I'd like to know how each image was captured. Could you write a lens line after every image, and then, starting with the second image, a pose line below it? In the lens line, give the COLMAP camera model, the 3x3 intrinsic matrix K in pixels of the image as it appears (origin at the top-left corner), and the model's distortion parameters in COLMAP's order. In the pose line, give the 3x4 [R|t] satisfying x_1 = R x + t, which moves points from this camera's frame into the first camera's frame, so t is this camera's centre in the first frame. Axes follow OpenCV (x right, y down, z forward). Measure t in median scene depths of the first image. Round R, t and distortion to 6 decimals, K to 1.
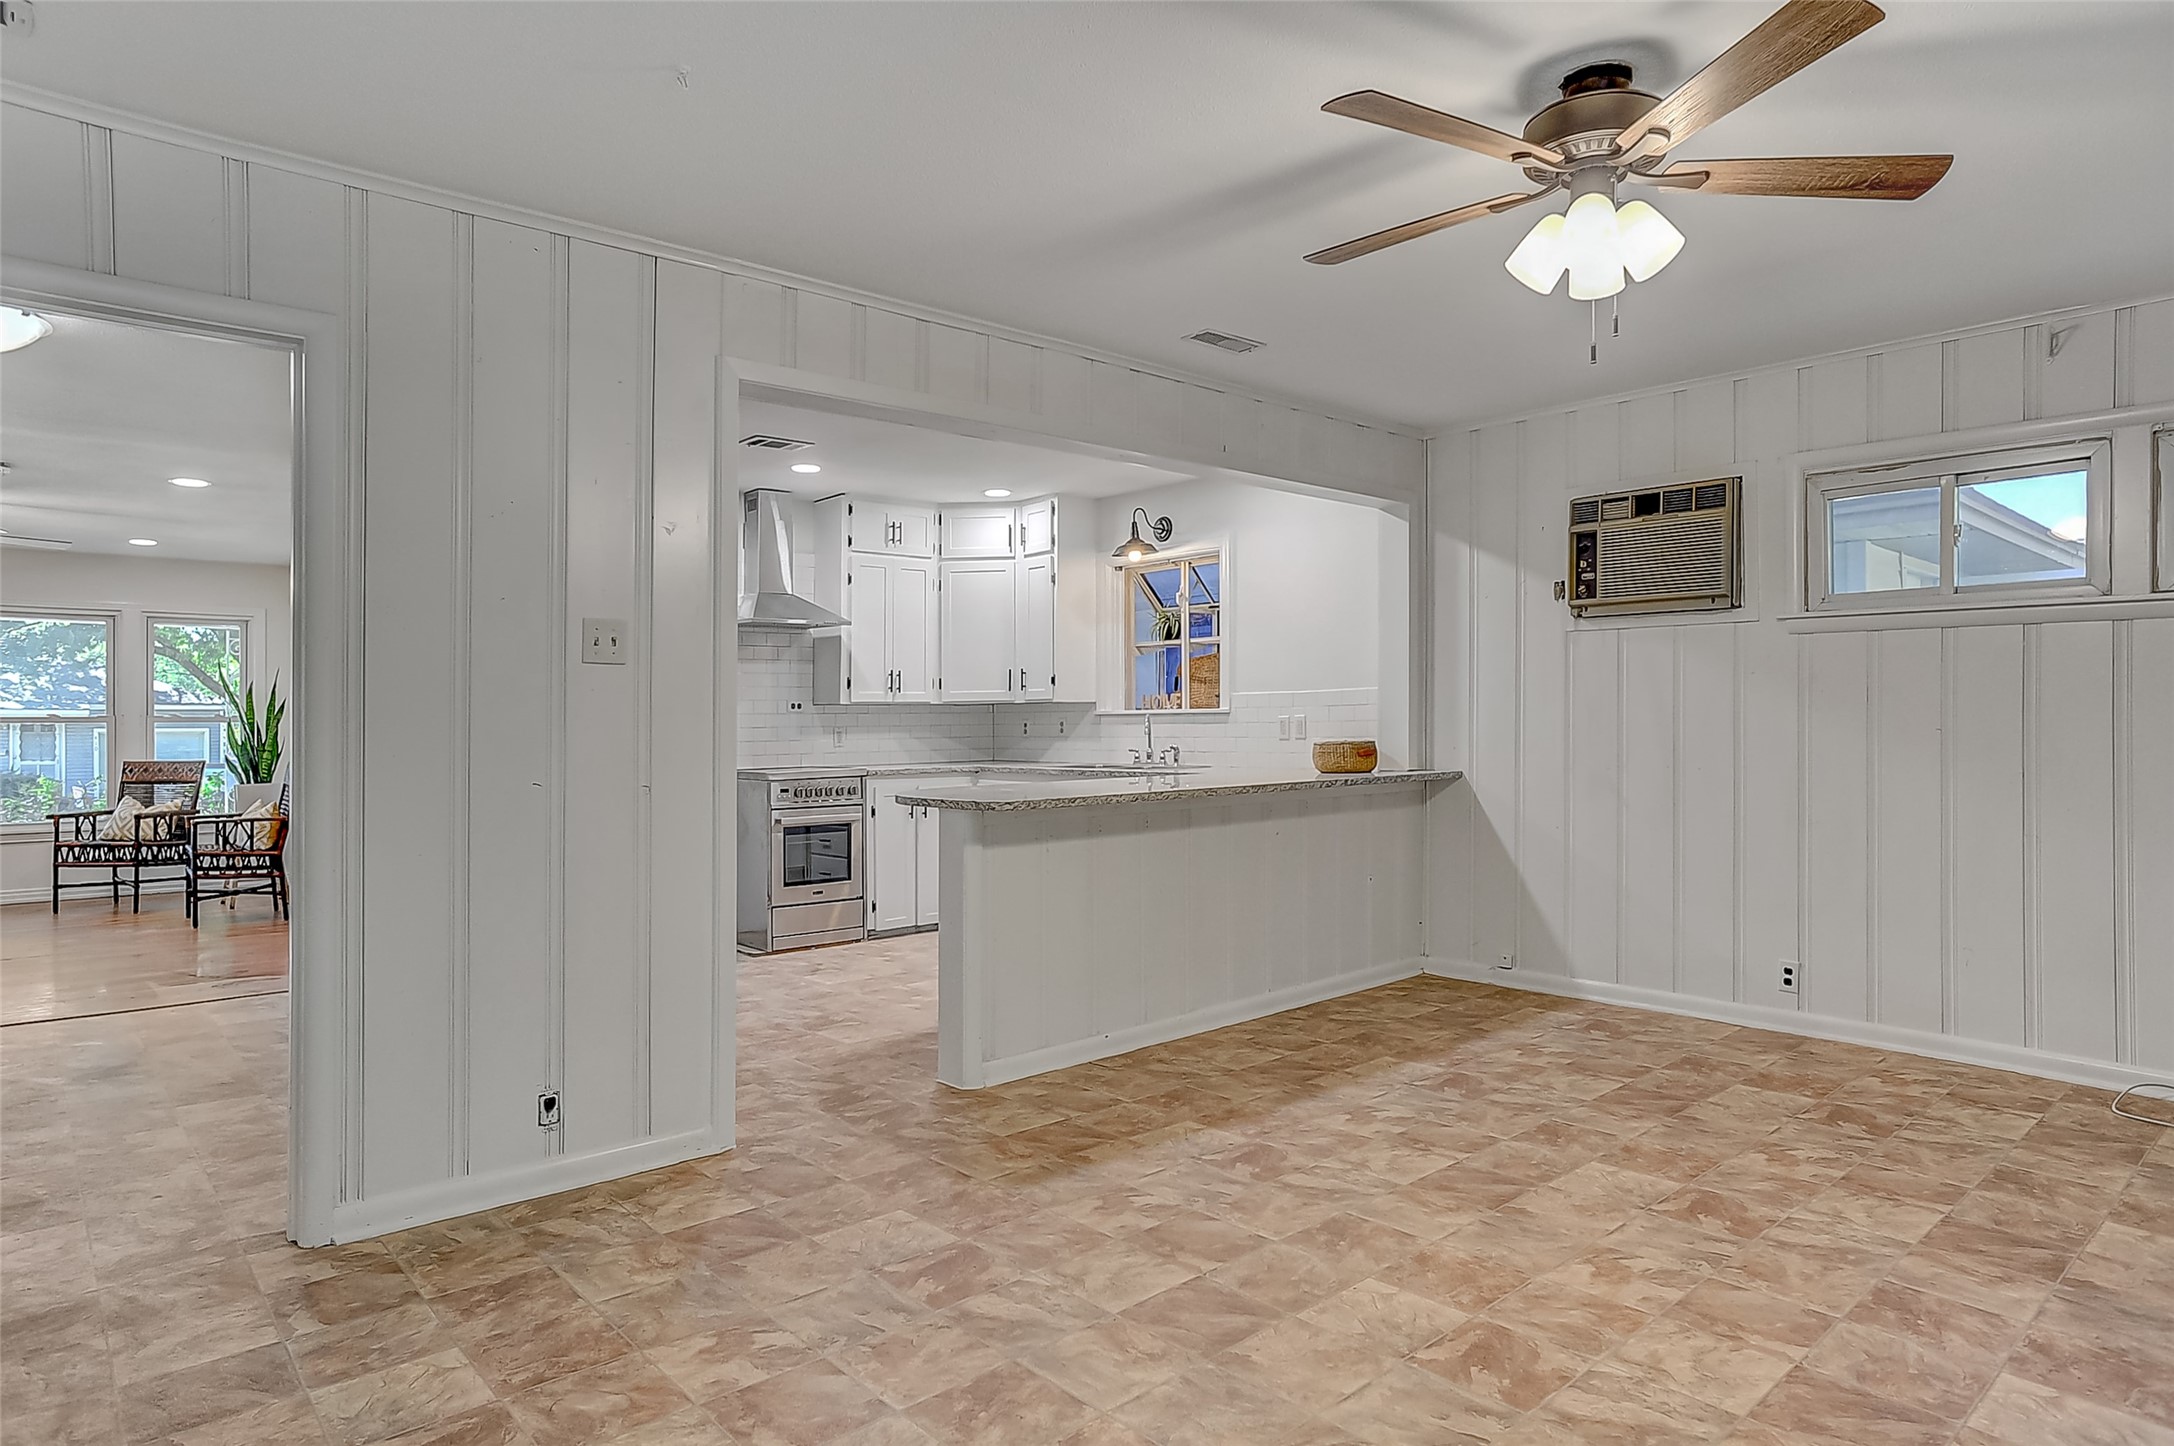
lens RADIAL K [[1249.7, 0, 1065.2], [0, 1249.7, 747.1], [0, 0, 1]] dist [-0.068073, 0.045637]
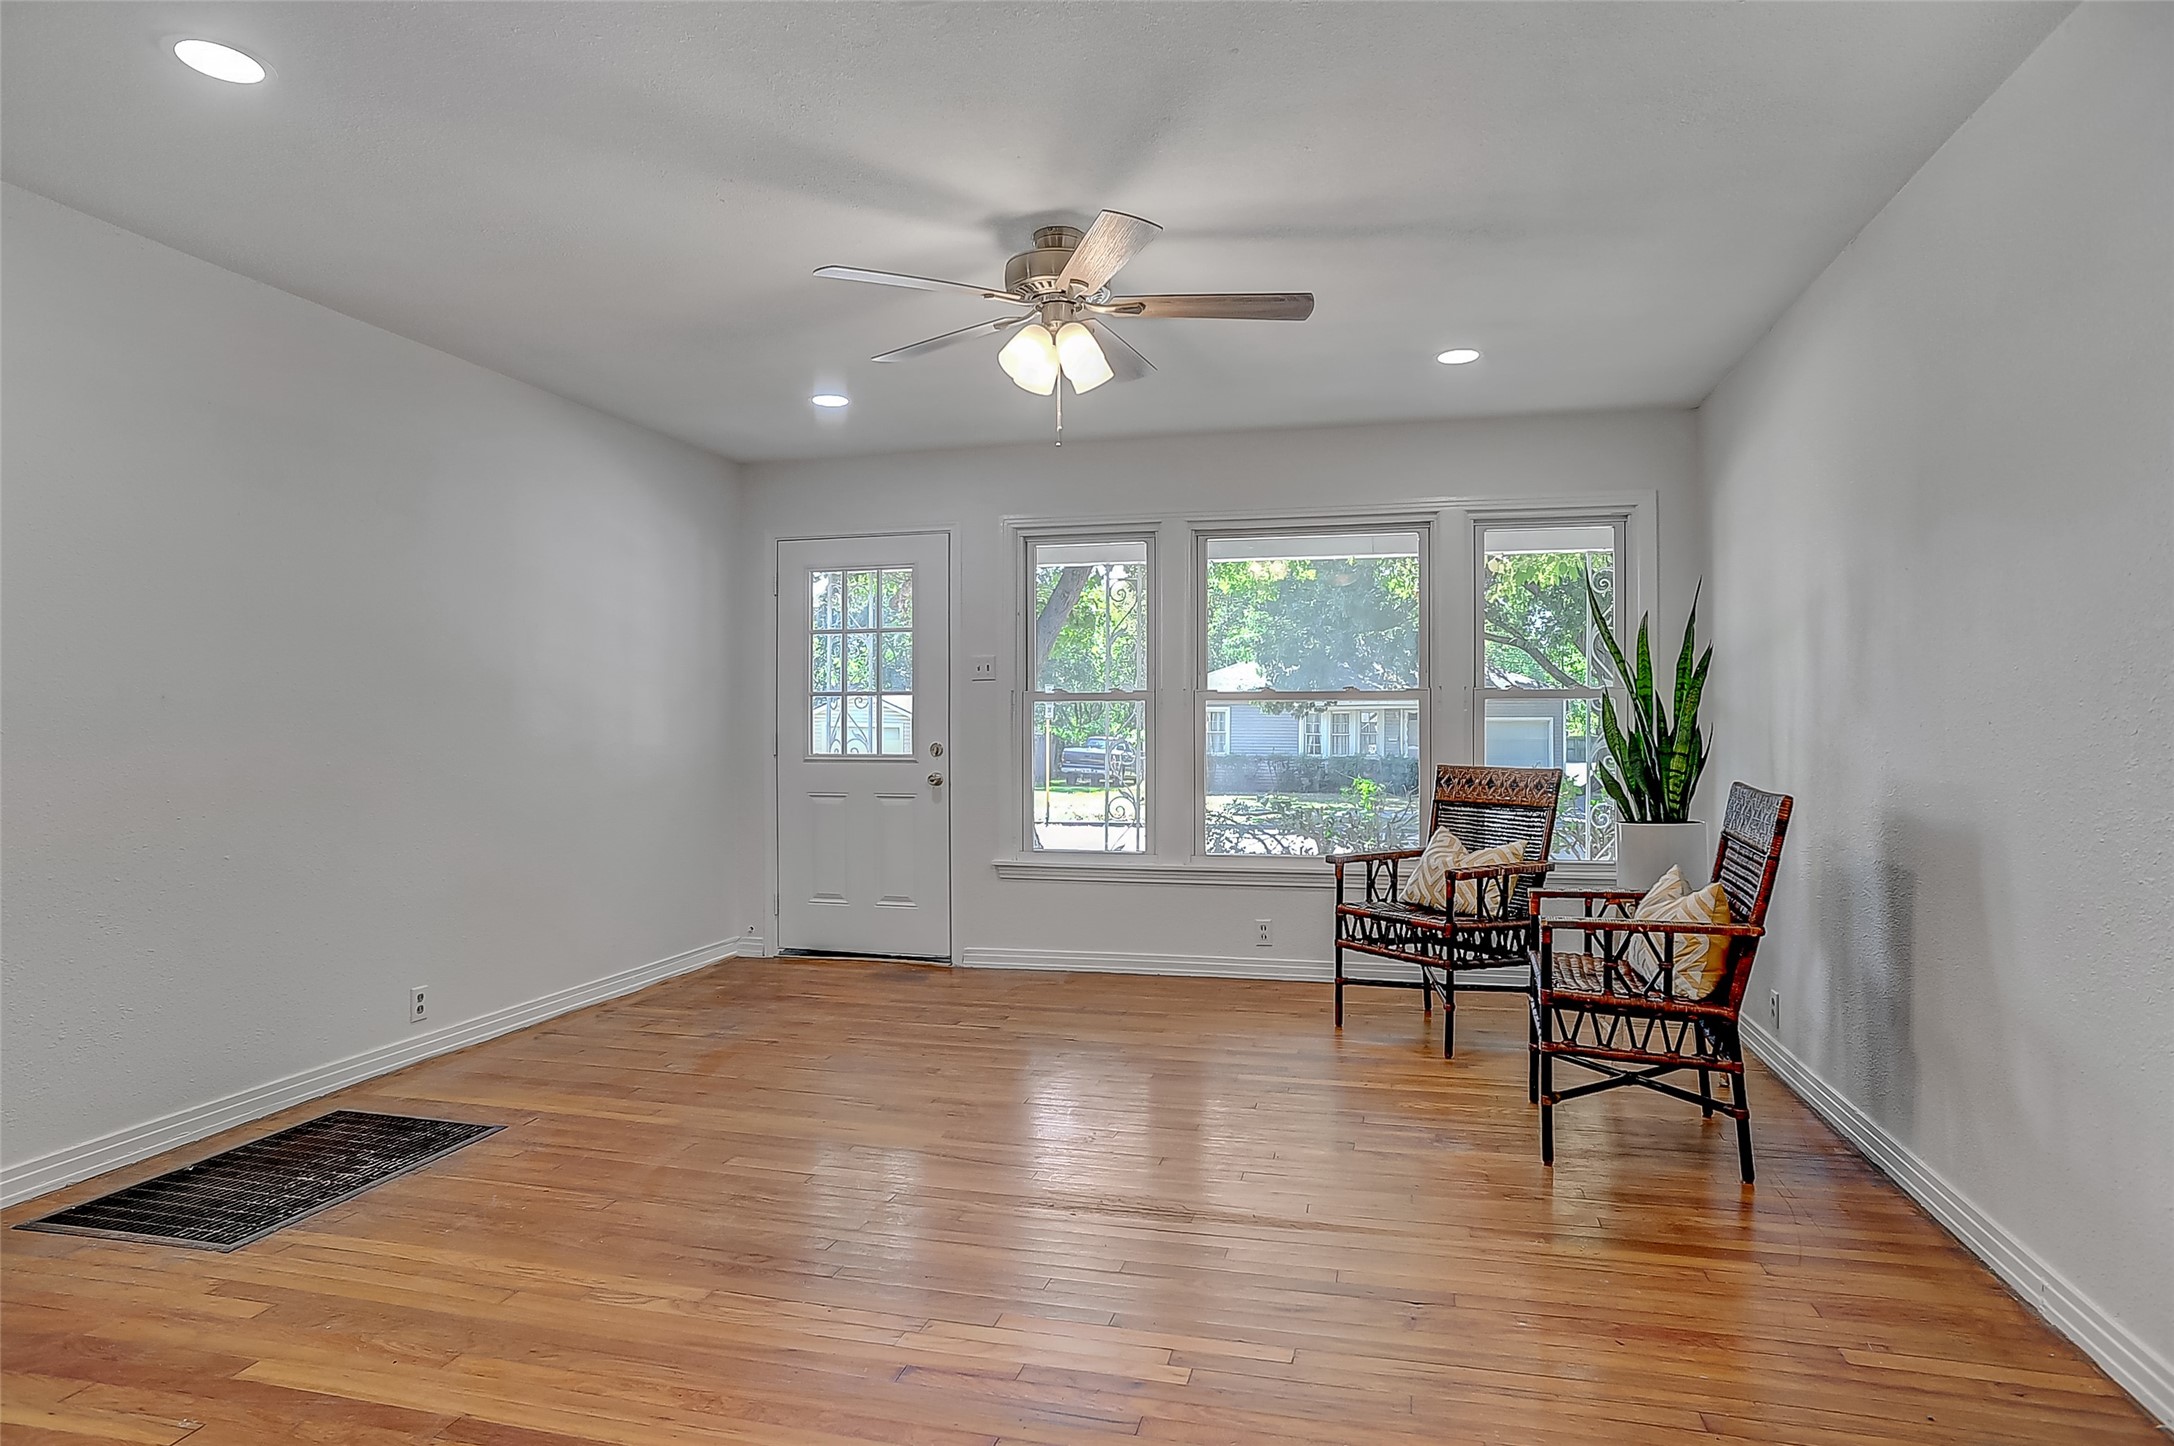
lens RADIAL K [[1249.7, 0, 1066.8], [0, 1249.7, 699.5], [0, 0, 1]] dist [-0.068073, 0.045637]
pose [[0.553073, -0.010014, -0.833073, -0.426872], [-0.017166, 0.999578, -0.023412, -0.003390], [0.832956, 0.027250, 0.552668, 0.593059]]
